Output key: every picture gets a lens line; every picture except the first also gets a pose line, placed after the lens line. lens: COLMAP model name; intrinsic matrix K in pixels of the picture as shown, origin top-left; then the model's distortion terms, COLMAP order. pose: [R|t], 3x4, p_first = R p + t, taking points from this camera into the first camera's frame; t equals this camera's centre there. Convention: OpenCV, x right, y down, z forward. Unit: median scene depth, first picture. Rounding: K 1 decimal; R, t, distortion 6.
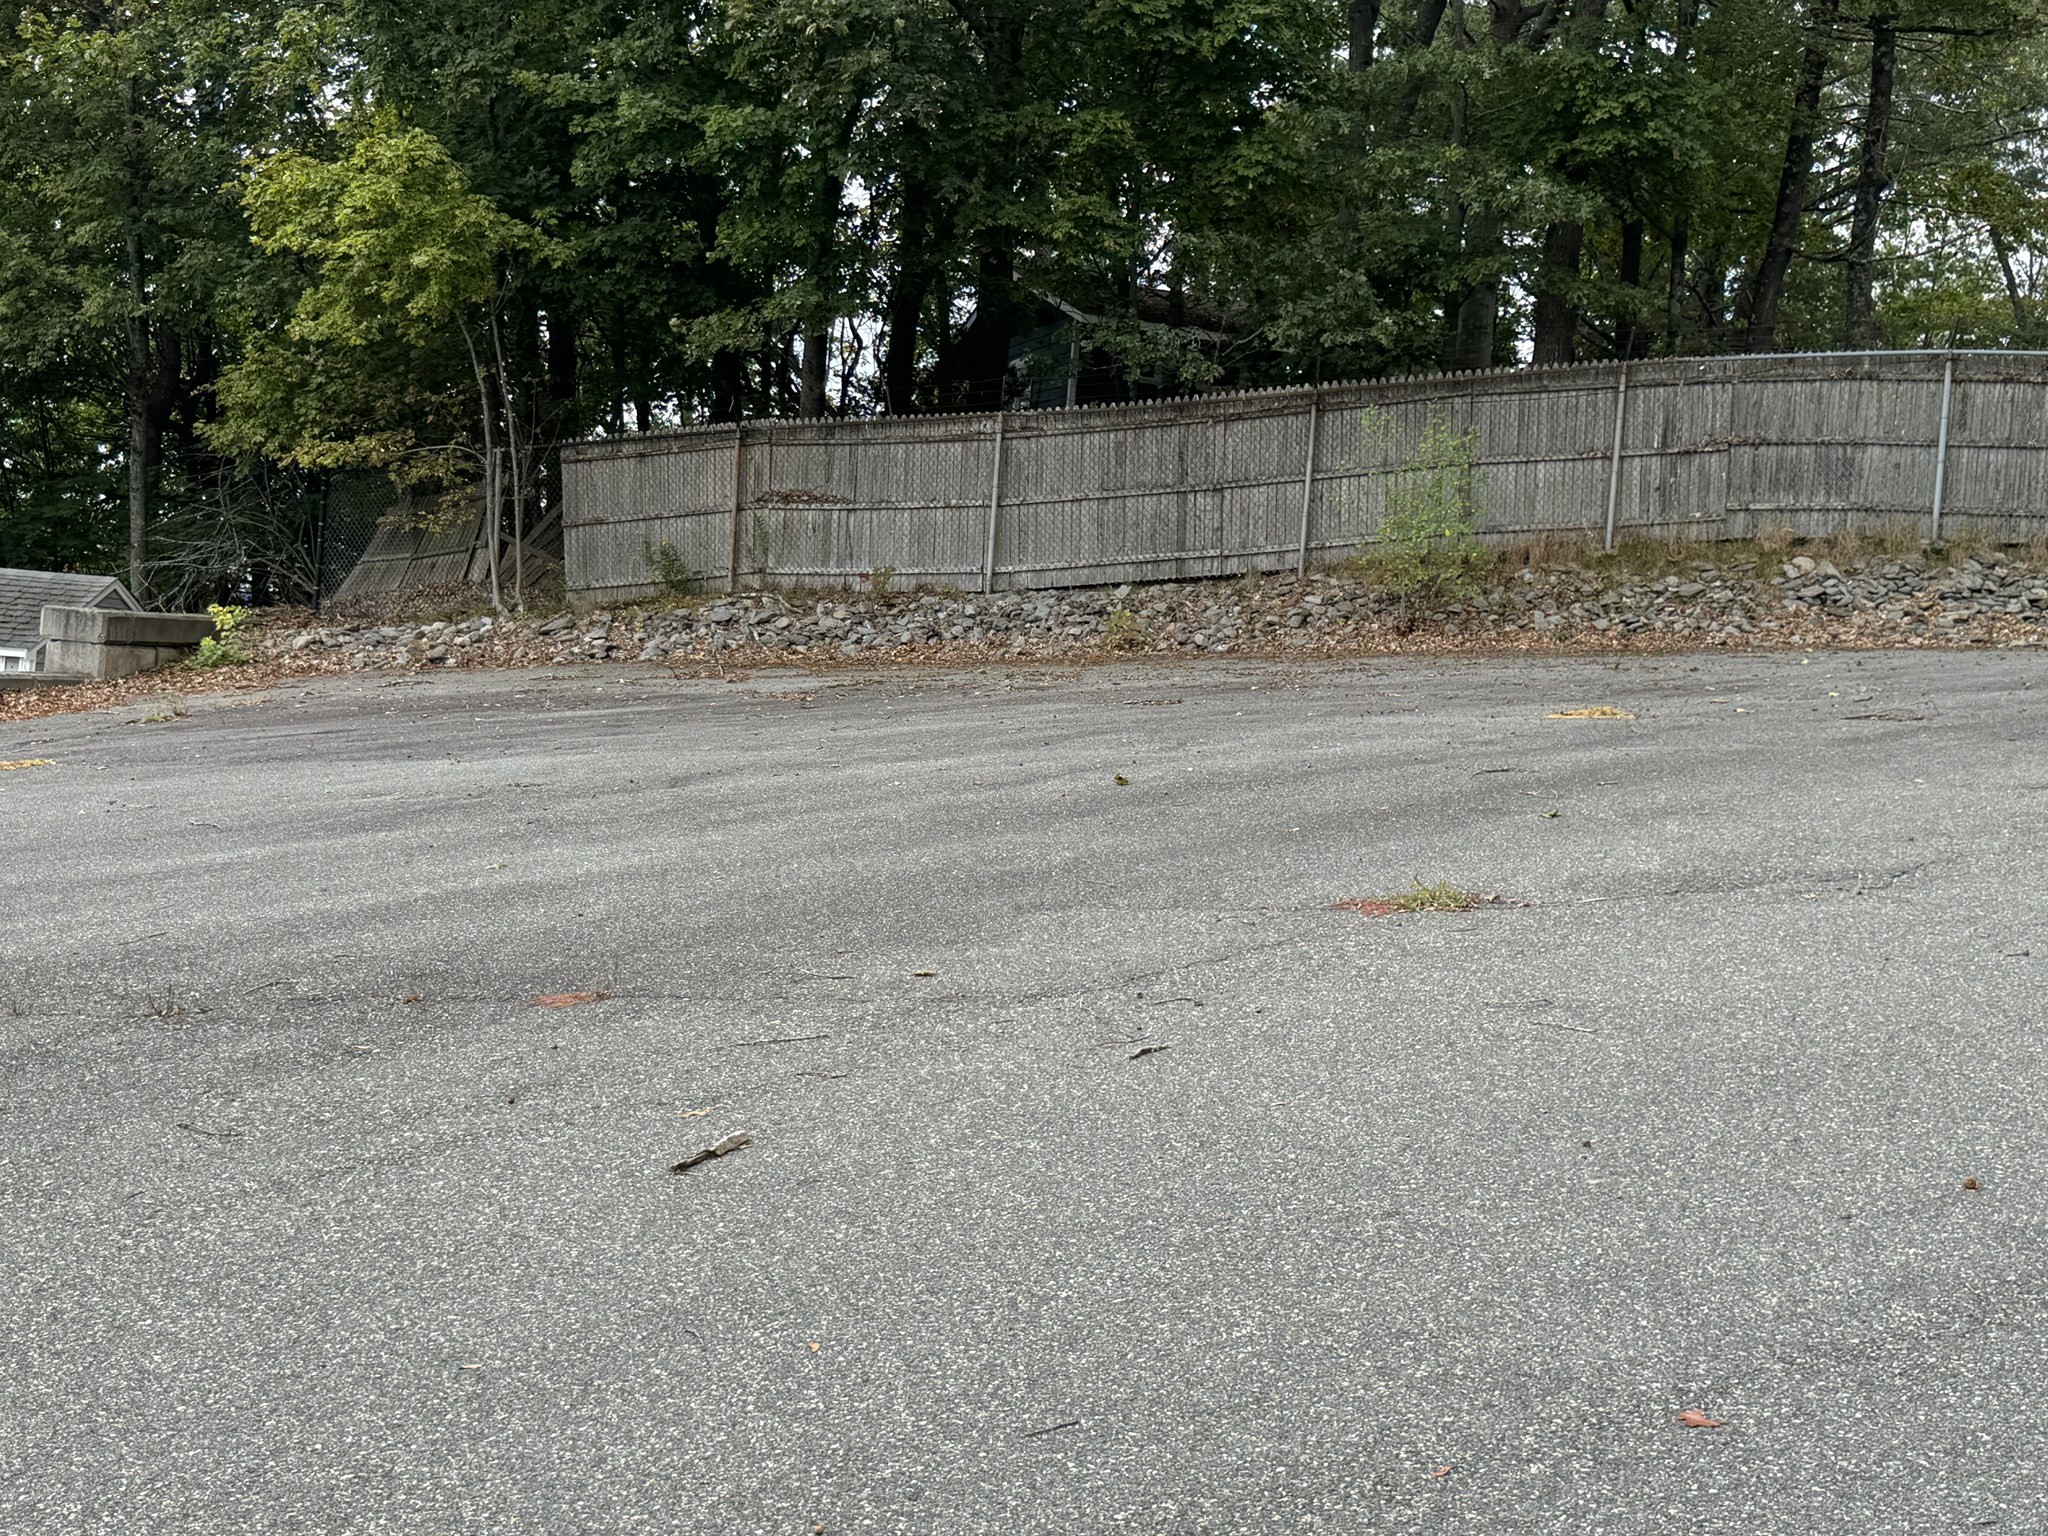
lens RADIAL K [[2274.2, 0, 1021.2], [0, 2274.2, 783.3], [0, 0, 1]] dist [0.009095, 0.000000]
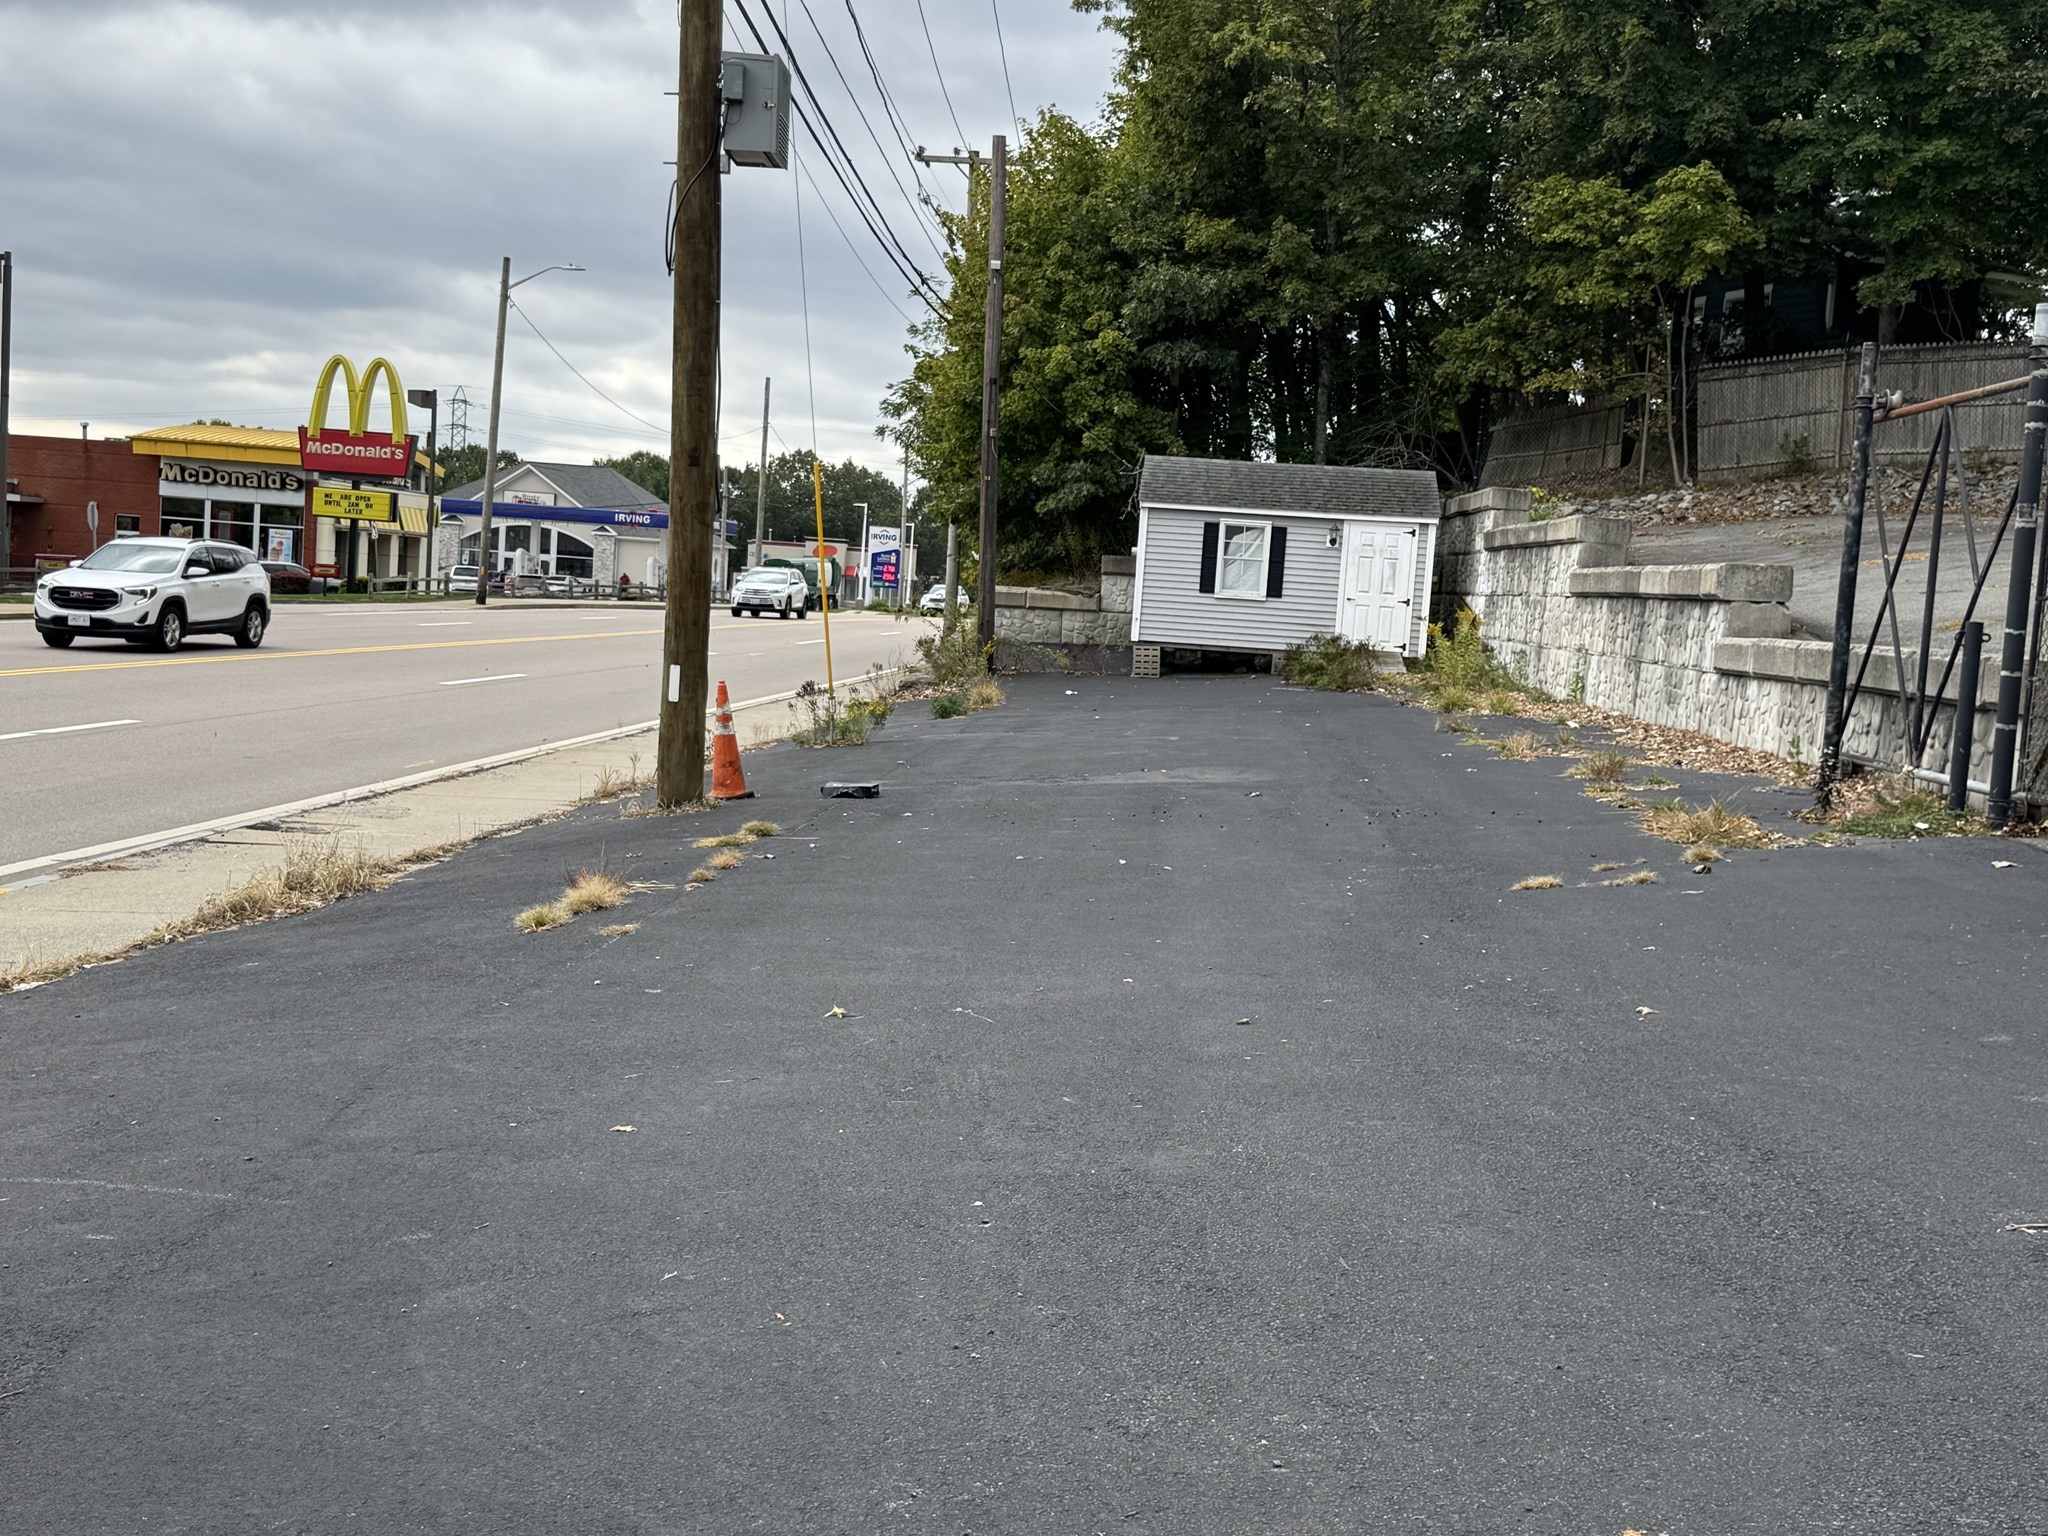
lens RADIAL K [[2274.2, 0, 1019.8], [0, 2274.2, 758.4], [0, 0, 1]] dist [0.009095, 0.000000]
pose [[0.998552, -0.020273, -0.049819, -0.587076], [0.021963, 0.999193, 0.033615, 0.040697], [0.049098, -0.034661, 0.998192, -0.489366]]
